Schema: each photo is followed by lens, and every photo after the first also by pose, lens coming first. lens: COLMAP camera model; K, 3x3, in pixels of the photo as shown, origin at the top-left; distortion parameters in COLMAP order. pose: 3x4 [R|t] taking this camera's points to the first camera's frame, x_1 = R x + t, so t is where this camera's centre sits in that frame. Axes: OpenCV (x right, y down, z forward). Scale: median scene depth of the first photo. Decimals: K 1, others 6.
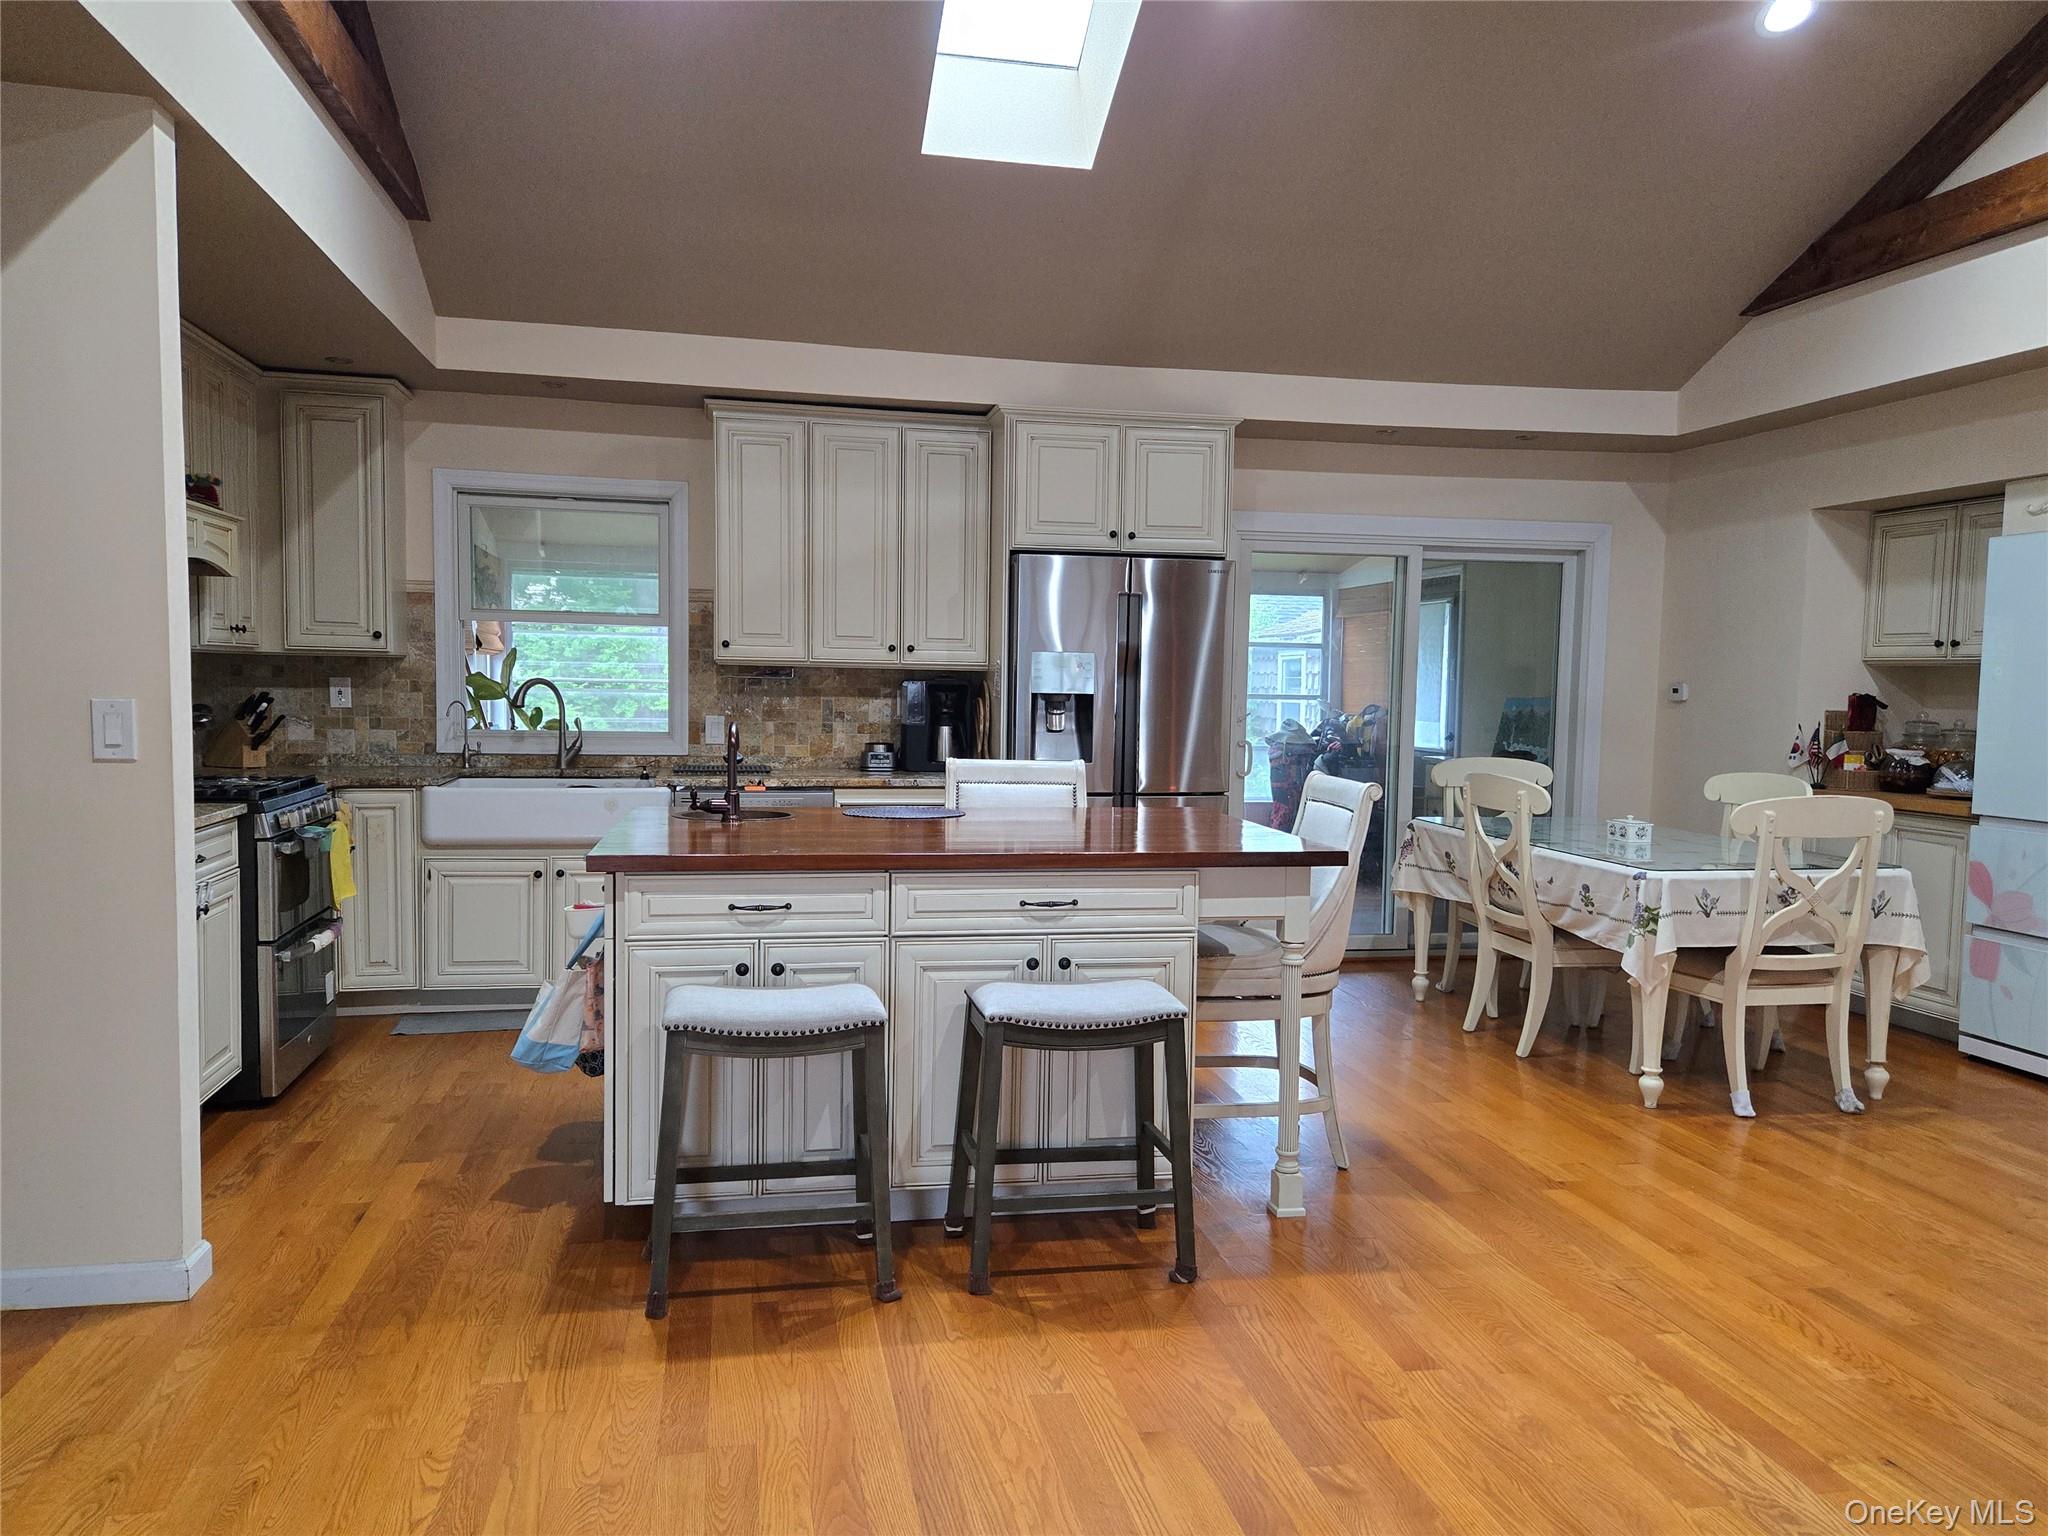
lens RADIAL K [[1411.0, 0, 1059.0], [0, 1411.0, 778.2], [0, 0, 1]] dist [0.060920, -0.052994]
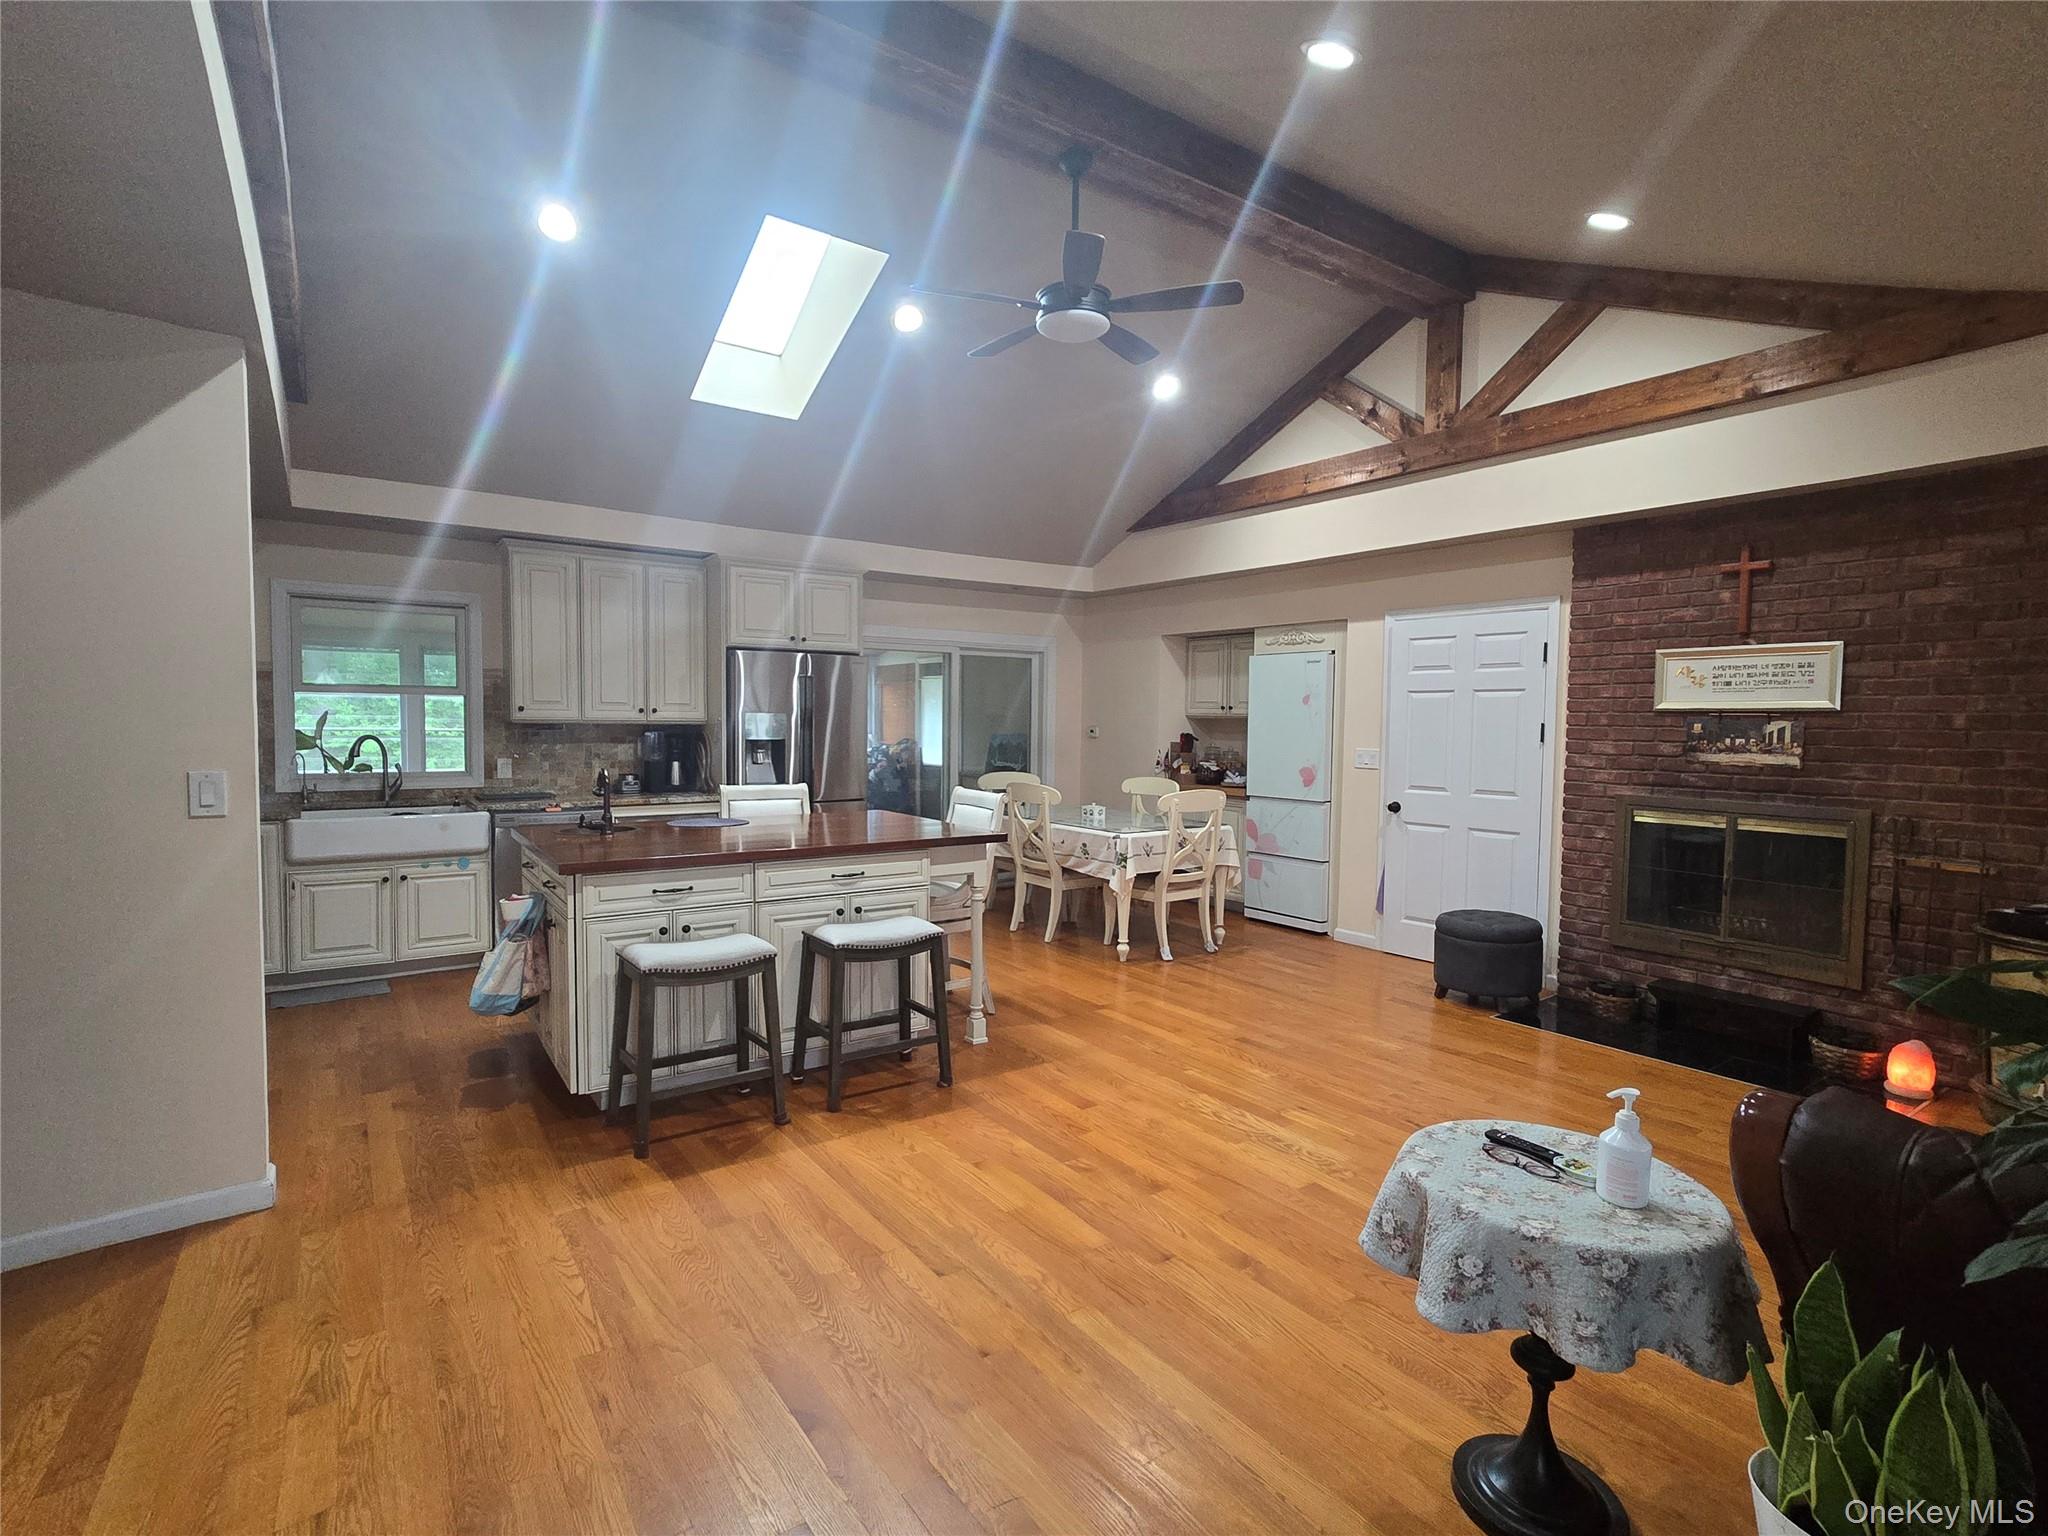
lens RADIAL K [[911.6, 0, 1024.0], [0, 911.6, 768.0], [0, 0, 1]] dist [0.001146, 0.000403]
pose [[0.923295, -0.026009, 0.383209, -0.151733], [0.031456, 0.999473, -0.007954, -0.014944], [-0.382800, 0.019398, 0.923627, -0.049448]]
